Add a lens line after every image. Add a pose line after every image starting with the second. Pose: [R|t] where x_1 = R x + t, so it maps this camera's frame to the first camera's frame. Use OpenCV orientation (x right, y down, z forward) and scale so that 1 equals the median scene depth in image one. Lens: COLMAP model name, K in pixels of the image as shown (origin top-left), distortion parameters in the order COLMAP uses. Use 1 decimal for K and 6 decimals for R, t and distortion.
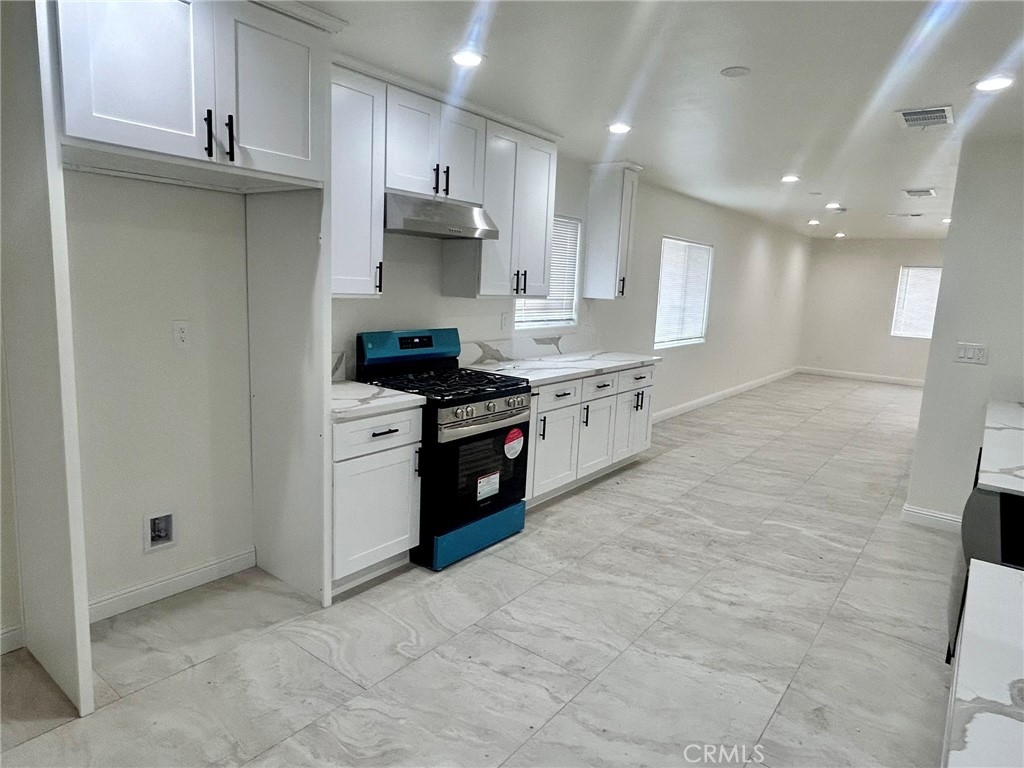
lens RADIAL K [[632.6, 0, 509.3], [0, 632.6, 385.9], [0, 0, 1]] dist [0.008032, -0.000717]
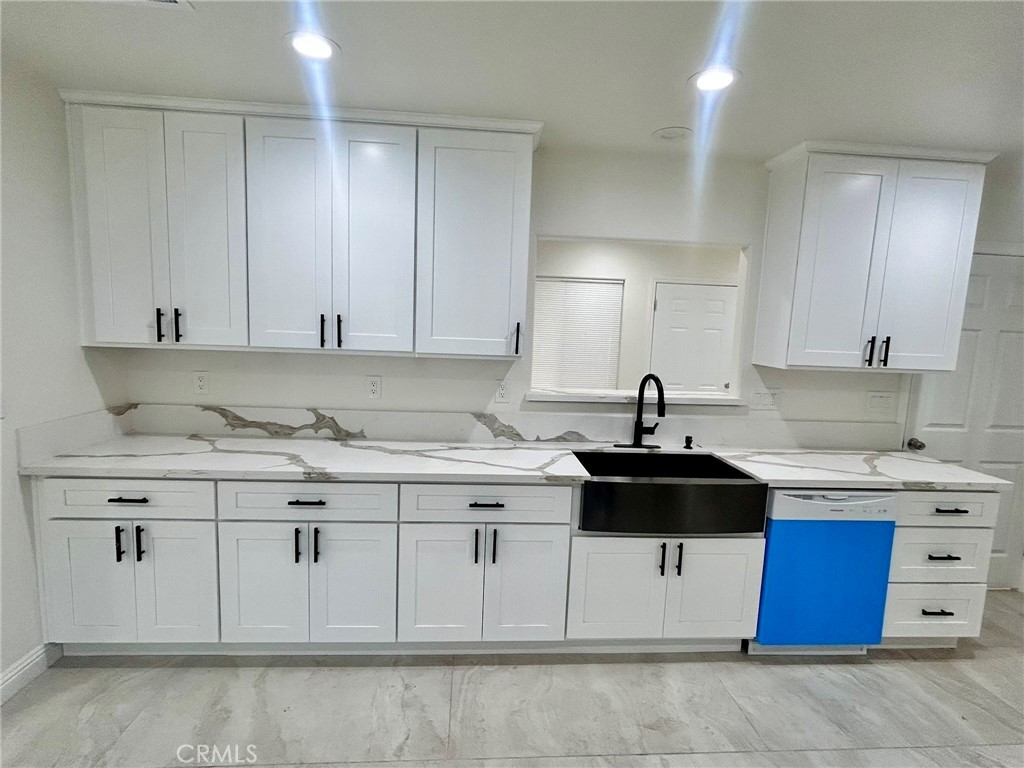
lens RADIAL K [[504.5, 0, 510.2], [0, 504.5, 383.6], [0, 0, 1]] dist [-0.000318, 0.001076]
pose [[-0.665099, -0.158770, 0.729682, 0.081447], [0.058035, 0.963191, 0.262478, -0.193690], [-0.744497, 0.216921, -0.631403, 1.090552]]
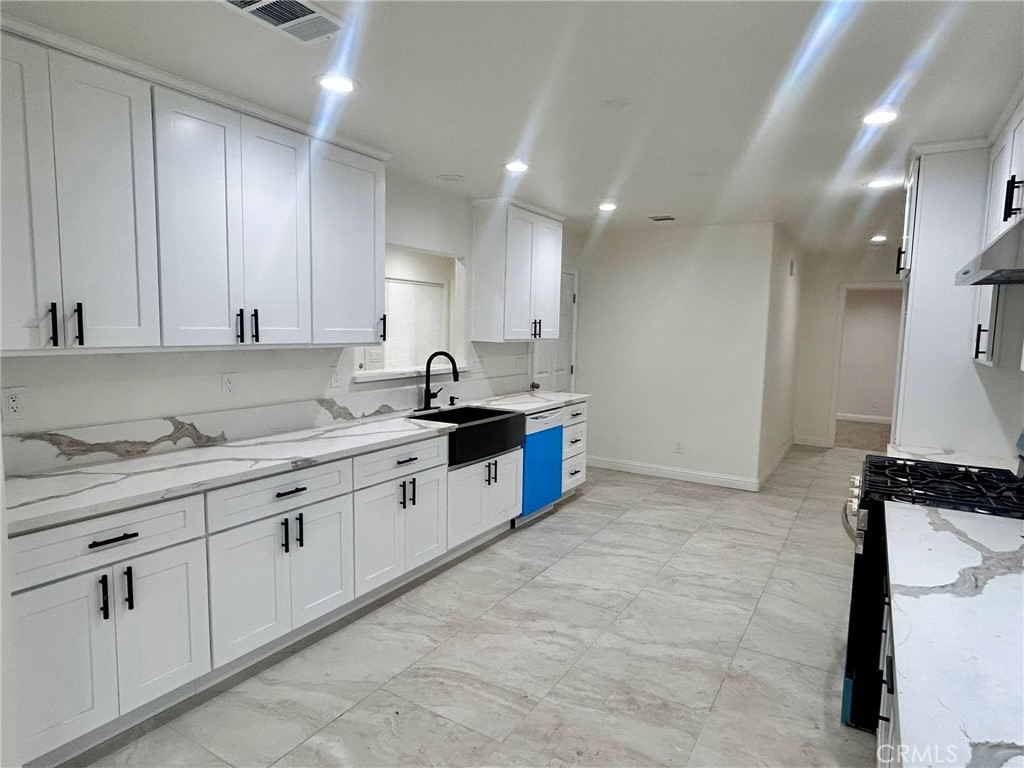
lens RADIAL K [[601.9, 0, 512.0], [0, 601.9, 384.0], [0, 0, 1]] dist [0.004707, 0.000284]
pose [[-0.991340, -0.056175, -0.118695, 0.502630], [-0.085717, 0.961572, 0.260829, -0.262186], [0.099482, 0.268744, -0.958060, 1.652014]]
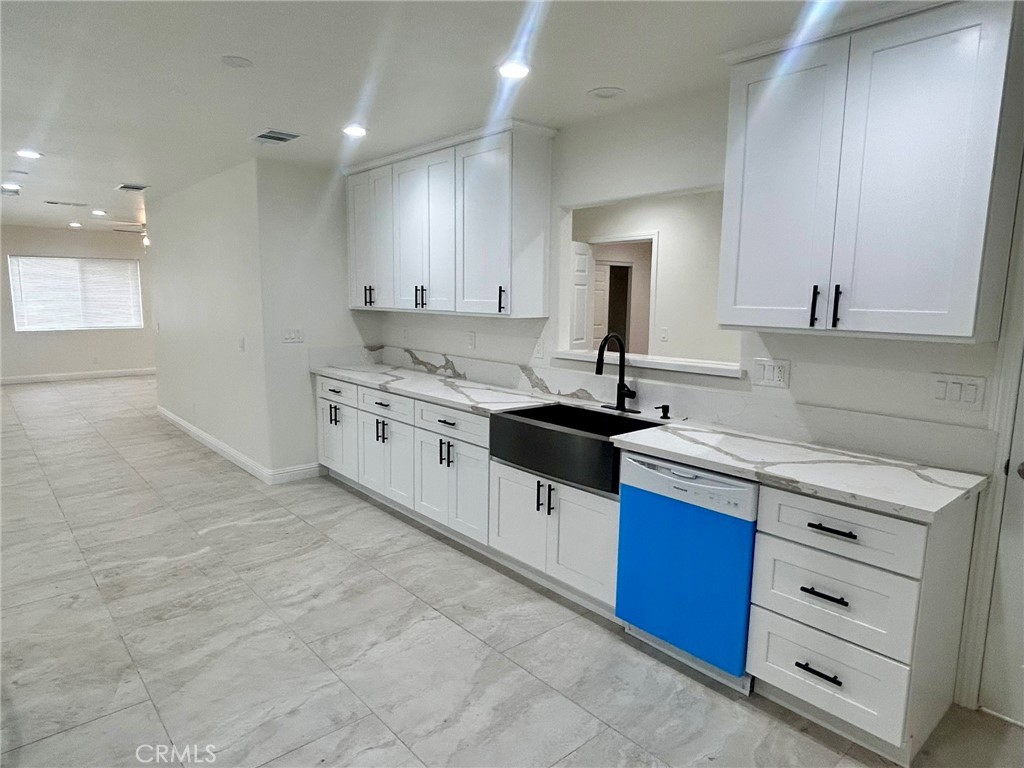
lens RADIAL K [[632.6, 0, 509.3], [0, 632.6, 385.9], [0, 0, 1]] dist [0.008032, -0.000717]
pose [[0.198419, -0.185163, 0.962468, -0.469520], [0.163599, 0.974473, 0.153746, -0.087813], [-0.966367, 0.126953, 0.223646, 0.382632]]
